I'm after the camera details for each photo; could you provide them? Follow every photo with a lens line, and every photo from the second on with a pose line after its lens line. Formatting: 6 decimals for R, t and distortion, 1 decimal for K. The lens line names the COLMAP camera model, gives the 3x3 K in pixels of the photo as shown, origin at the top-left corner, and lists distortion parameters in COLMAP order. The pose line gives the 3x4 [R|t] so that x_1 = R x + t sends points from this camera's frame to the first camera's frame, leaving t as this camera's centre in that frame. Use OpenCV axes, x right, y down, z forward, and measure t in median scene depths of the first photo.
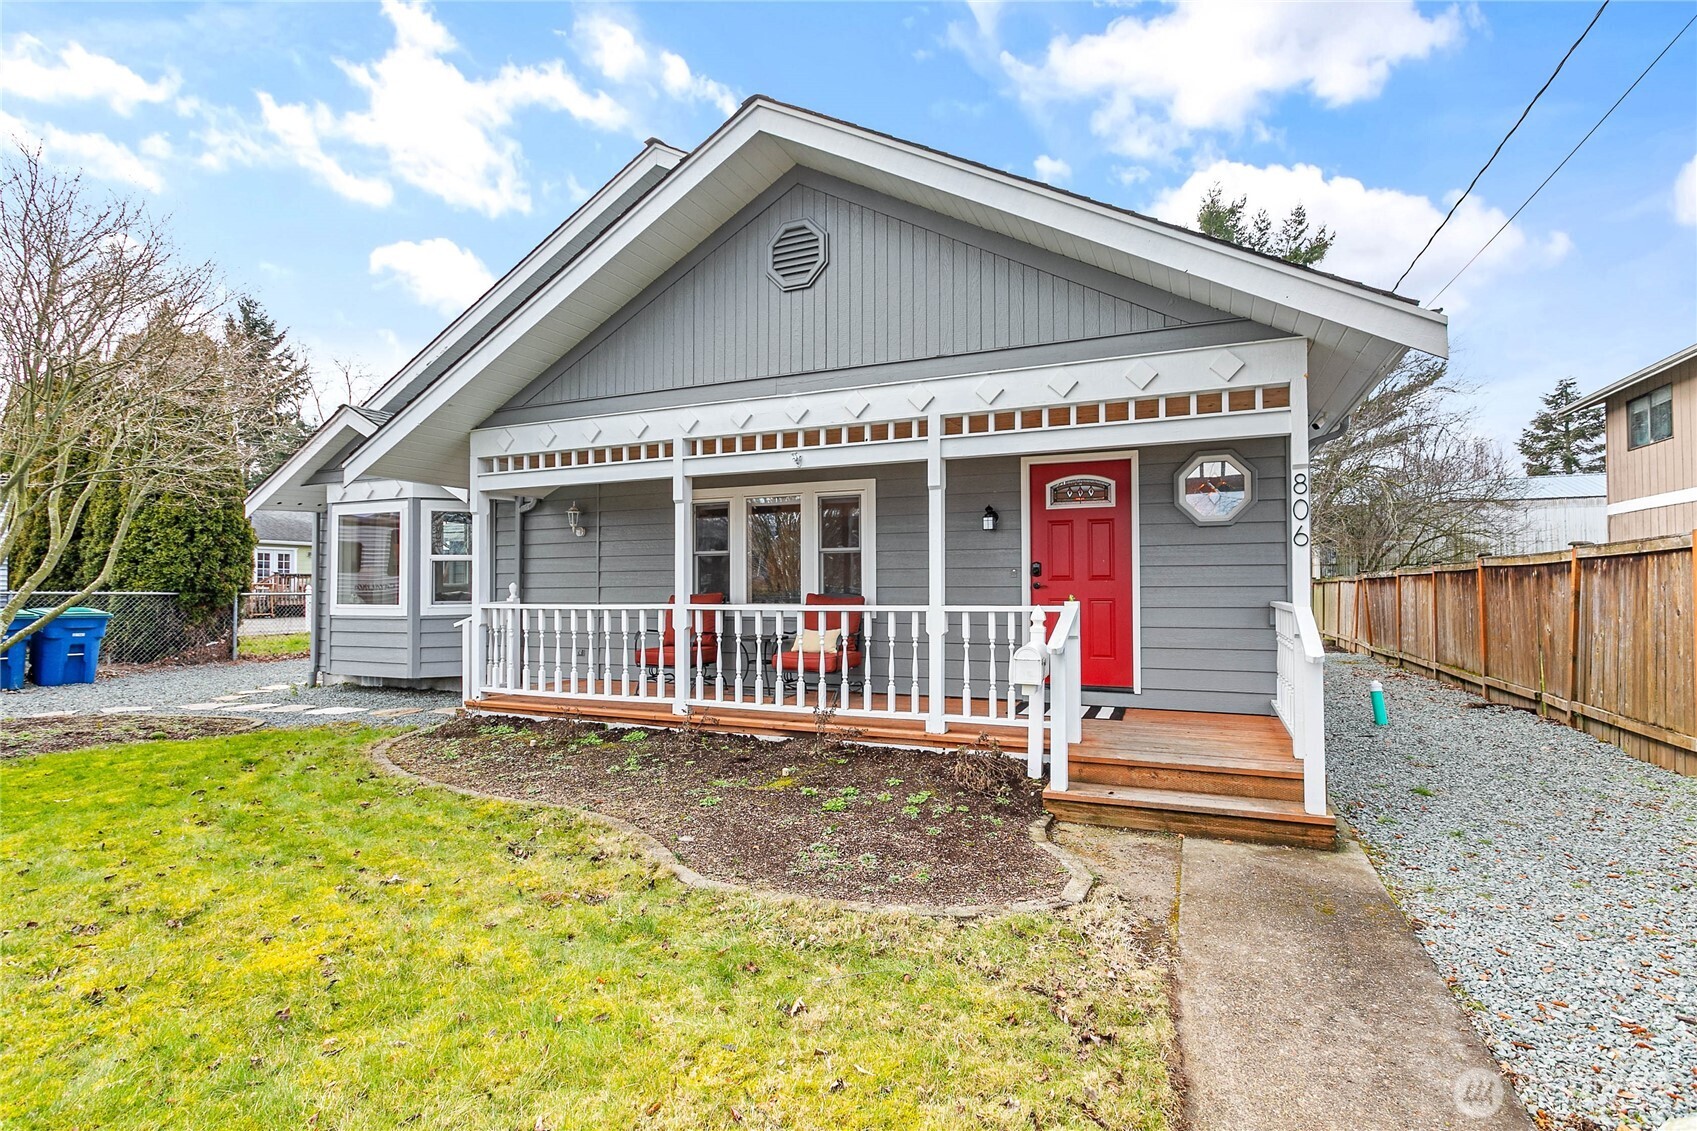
lens RADIAL K [[824.7, 0, 839.6], [0, 824.7, 561.2], [0, 0, 1]] dist [0.000989, -0.000033]
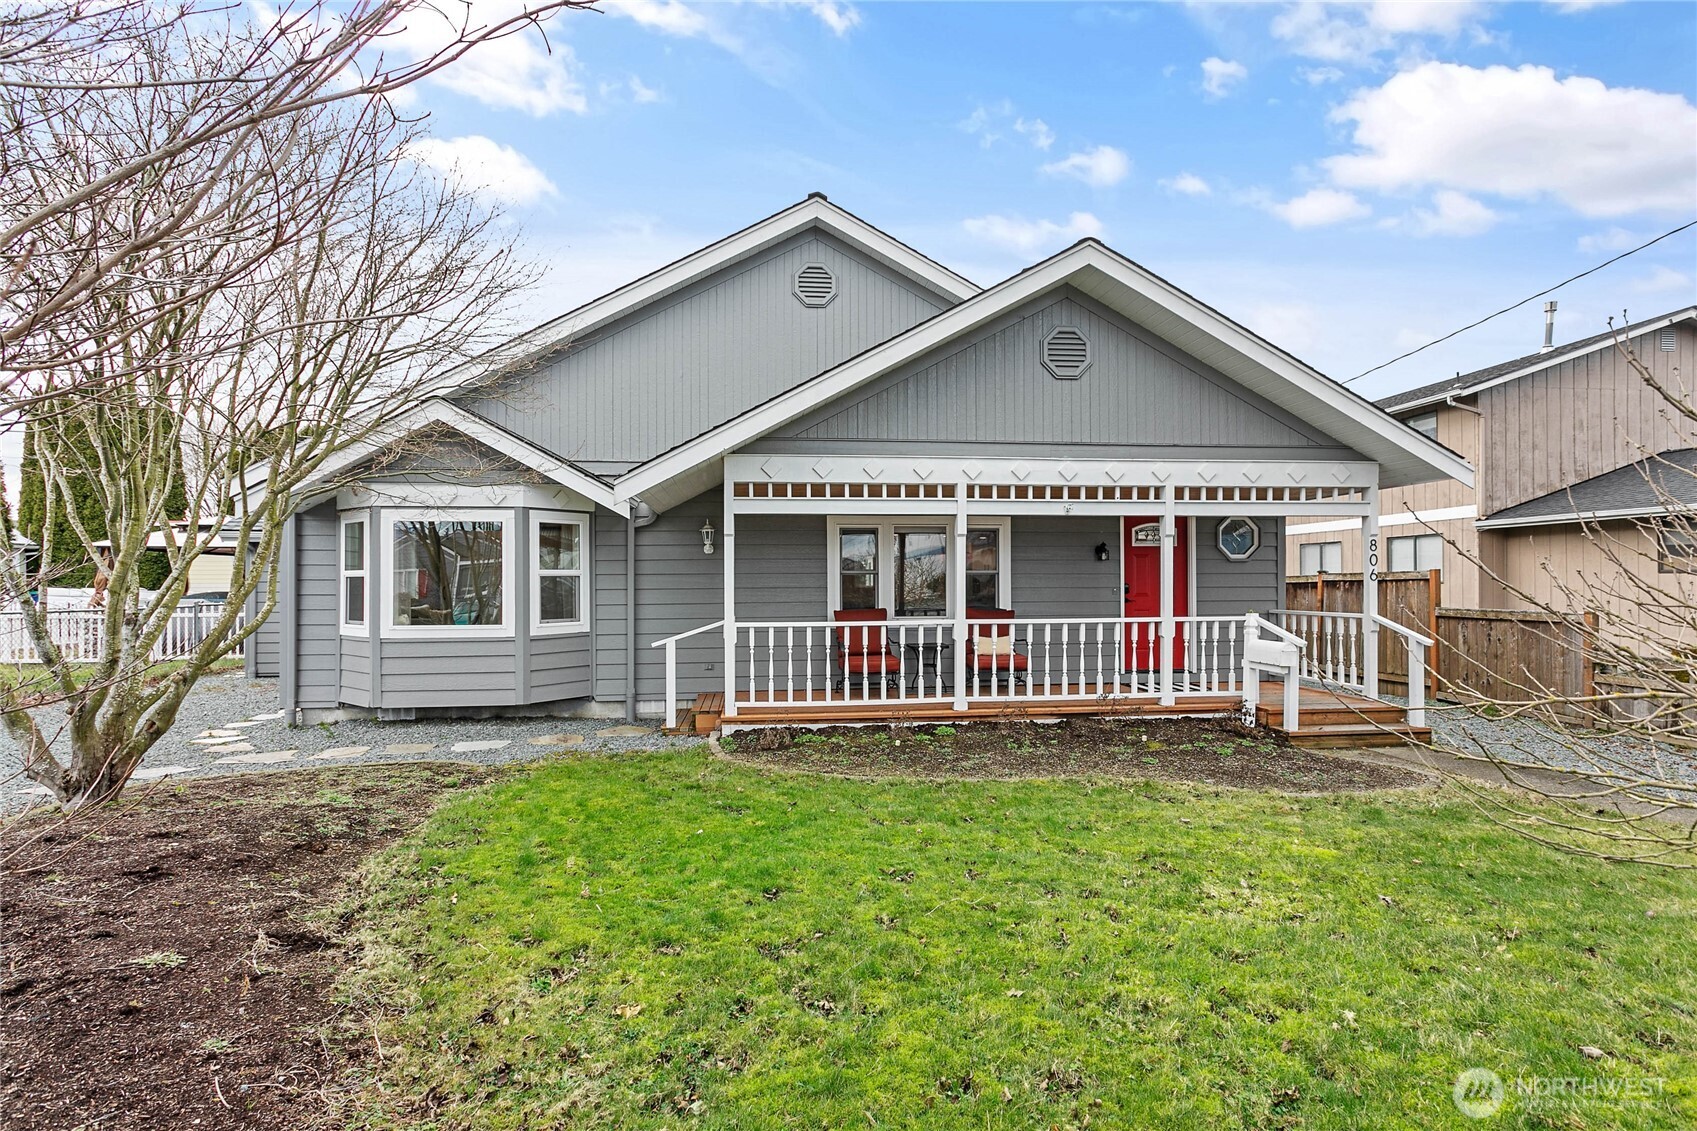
lens RADIAL K [[817.9, 0, 844.3], [0, 817.9, 574.1], [0, 0, 1]] dist [-0.000008, 0.000071]
pose [[0.862745, 0.005943, 0.505604, -0.947611], [-0.013893, 0.999832, 0.011954, -0.026995], [-0.505448, -0.017338, 0.862683, 0.045663]]
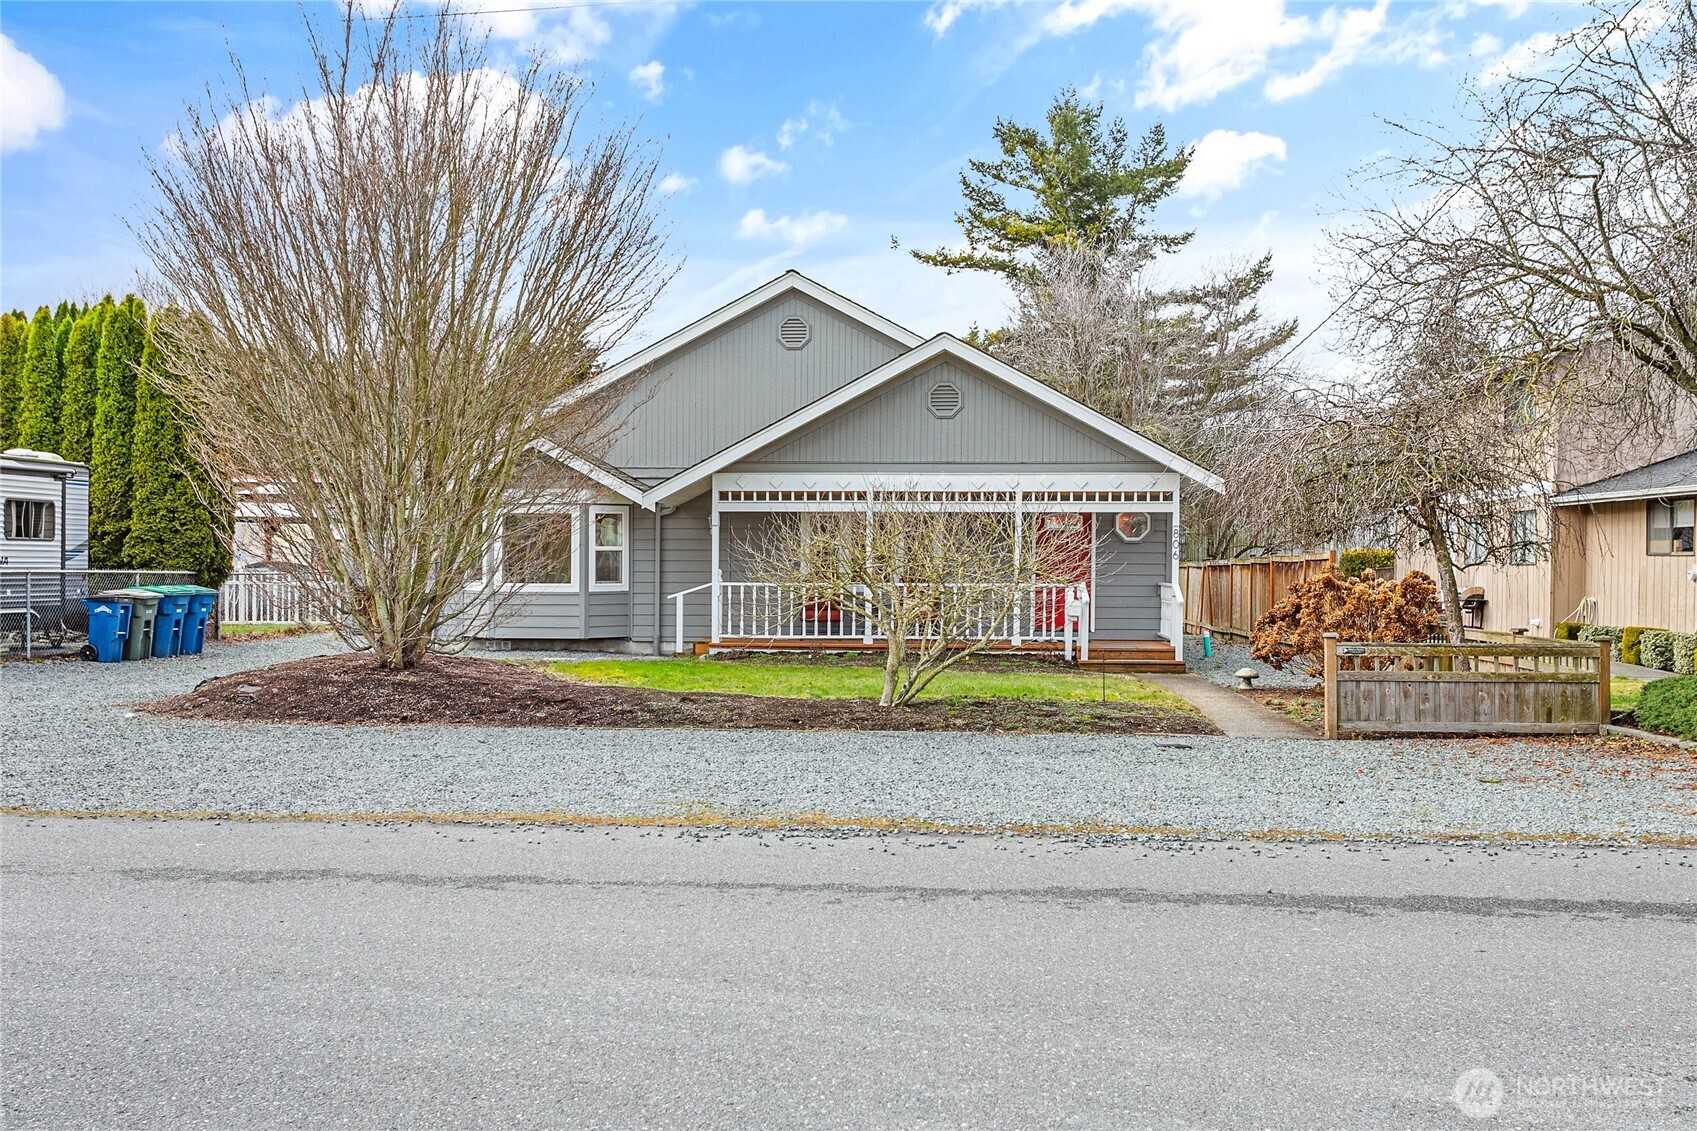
lens RADIAL K [[1686.5, 0, 848.5], [0, 1686.5, 565.5], [0, 0, 1]] dist [0.019103, 0.007268]
pose [[0.940441, 0.007661, 0.339871, -1.478244], [-0.019397, 0.999327, 0.031148, -0.099389], [-0.339403, -0.035886, 0.939956, -2.429350]]
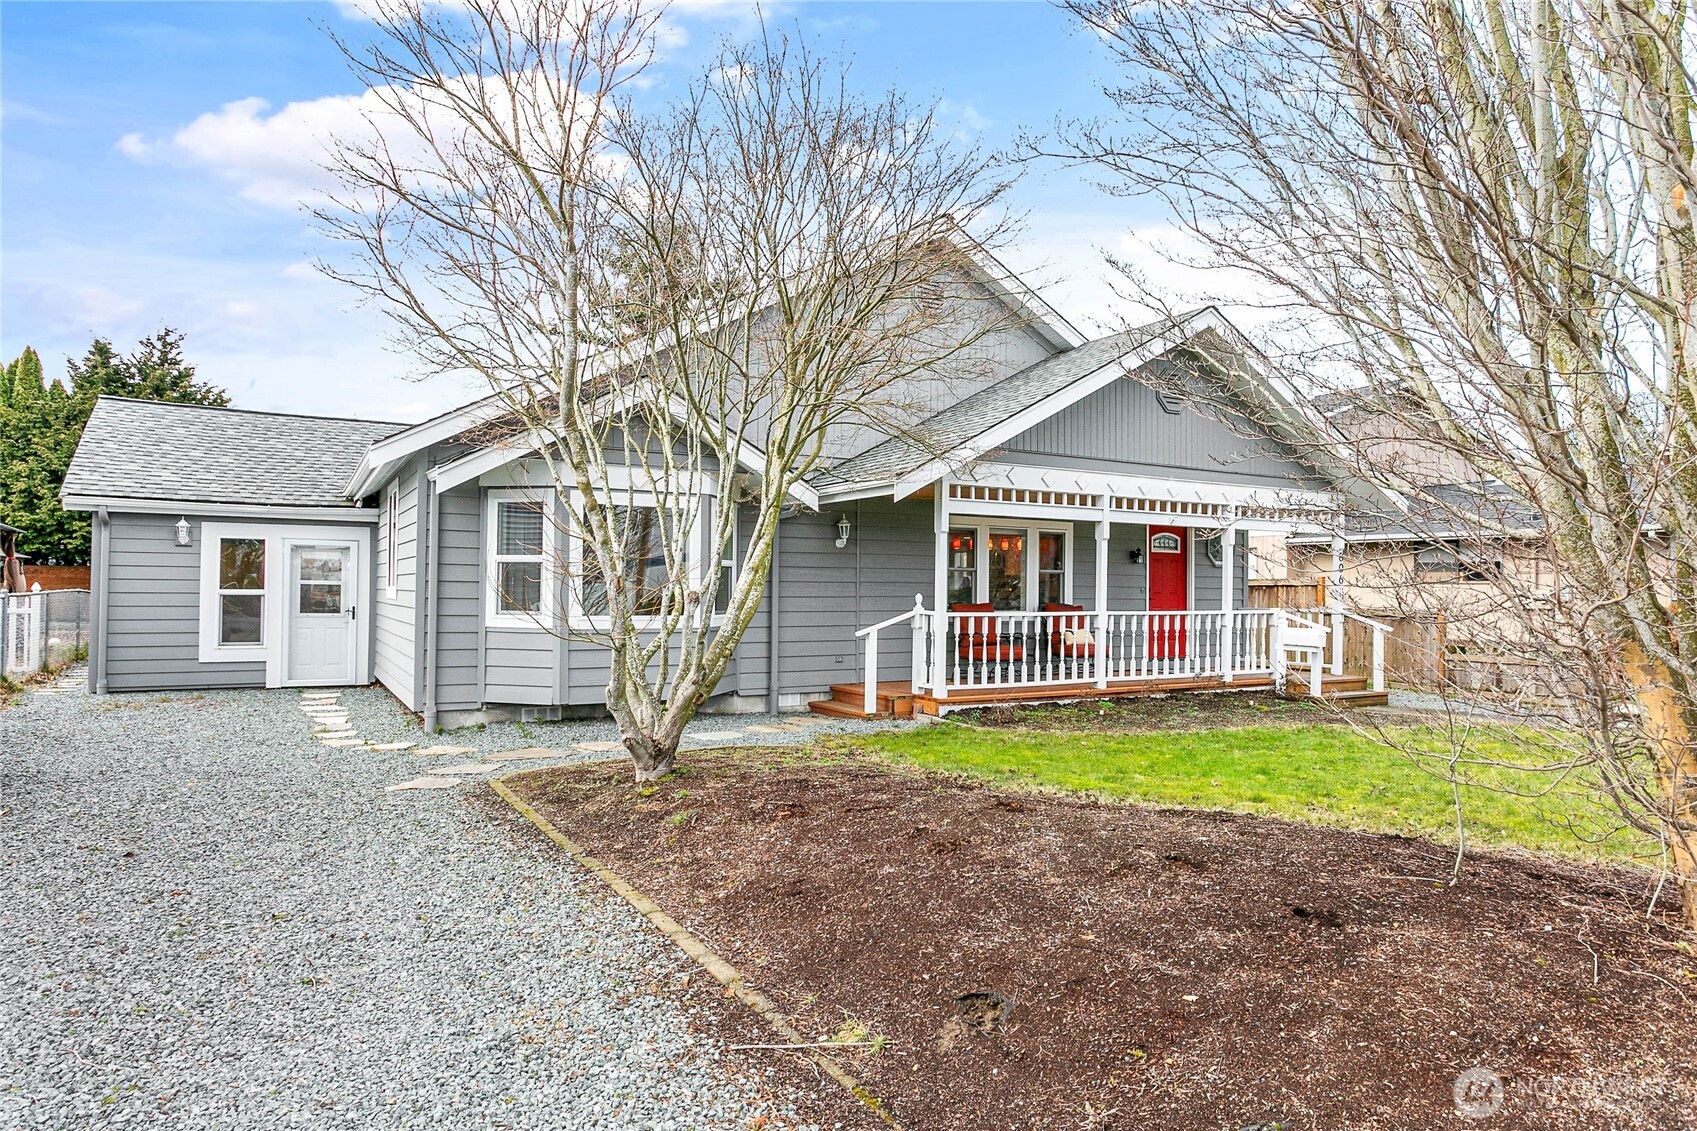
lens RADIAL K [[1051.7, 0, 848.5], [0, 1051.7, 565.5], [0, 0, 1]] dist [-0.004794, -0.000442]
pose [[0.580078, 0.027040, 0.814112, -1.919592], [-0.036663, 0.999303, -0.007067, 0.002164], [-0.813735, -0.025748, 0.580665, 0.302159]]
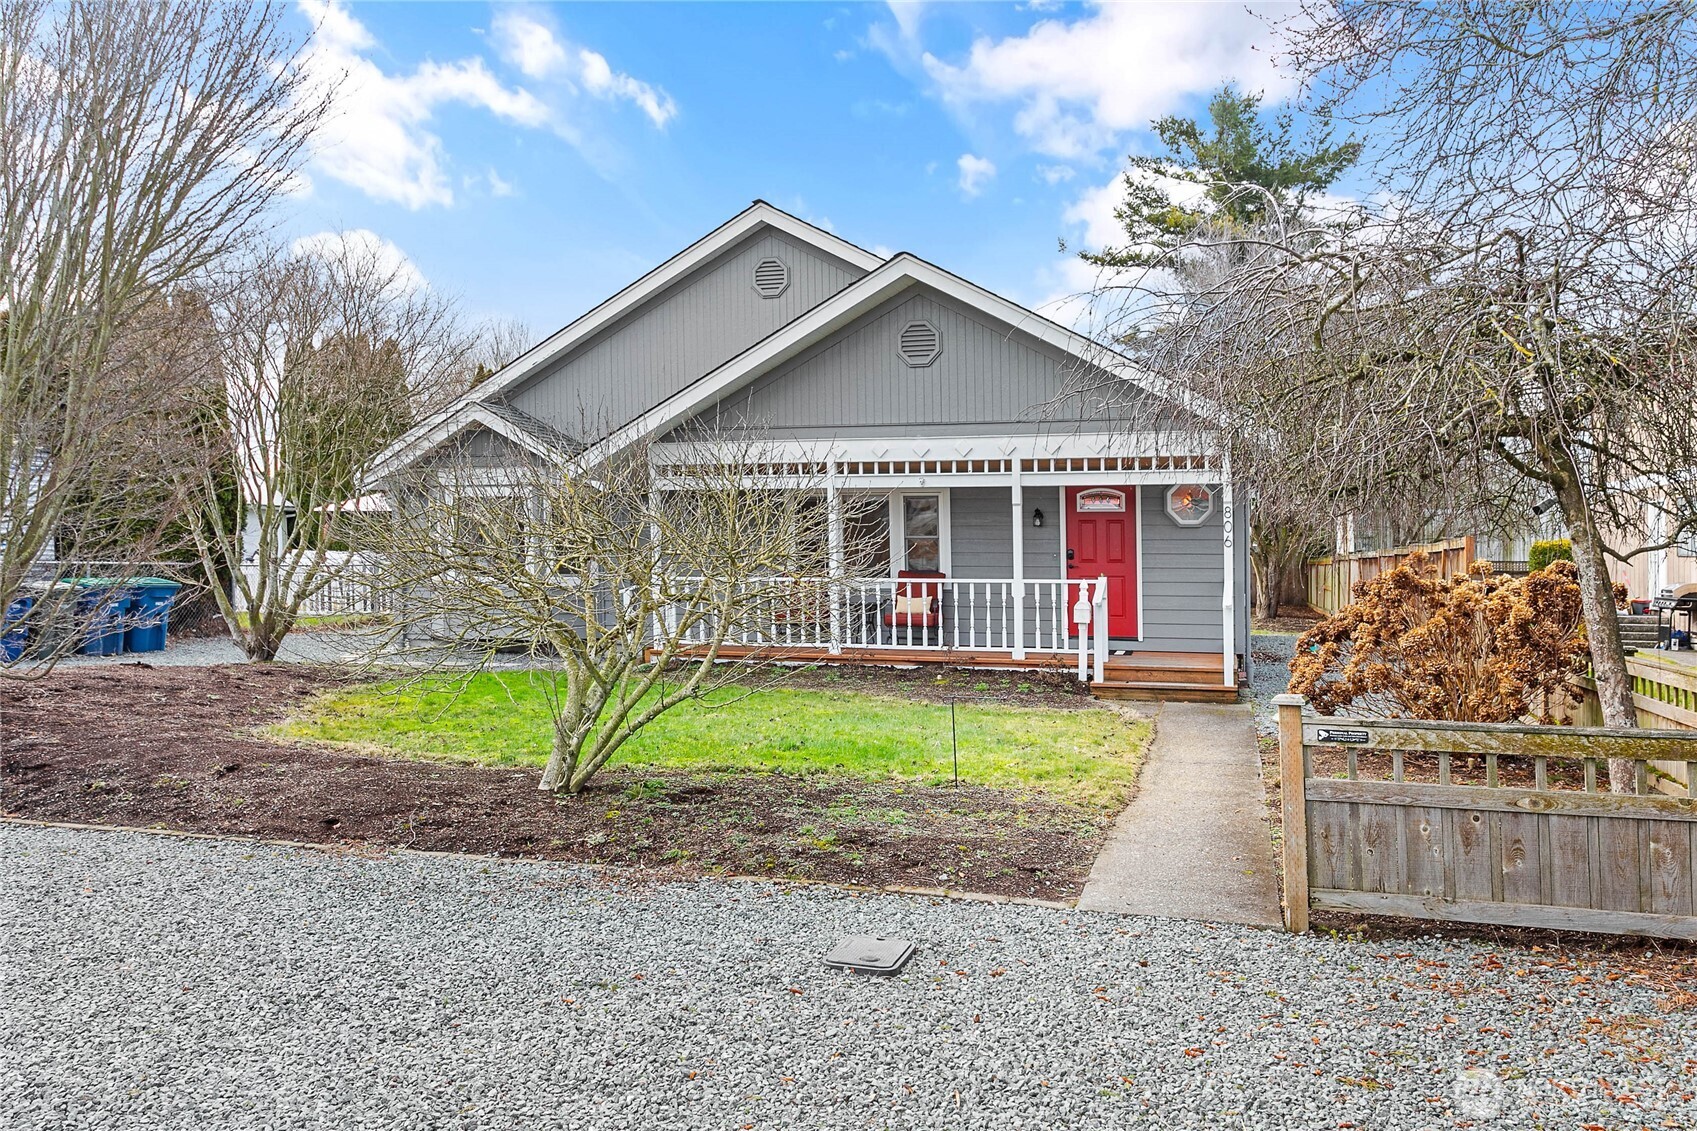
lens RADIAL K [[1314.7, 0, 849.2], [0, 1314.7, 525.0], [0, 0, 1]] dist [0.006544, 0.000375]
pose [[0.992254, 0.012008, 0.123643, -0.442033], [-0.013064, 0.999885, 0.007734, -0.056879], [-0.123536, -0.009290, 0.992297, -1.259563]]
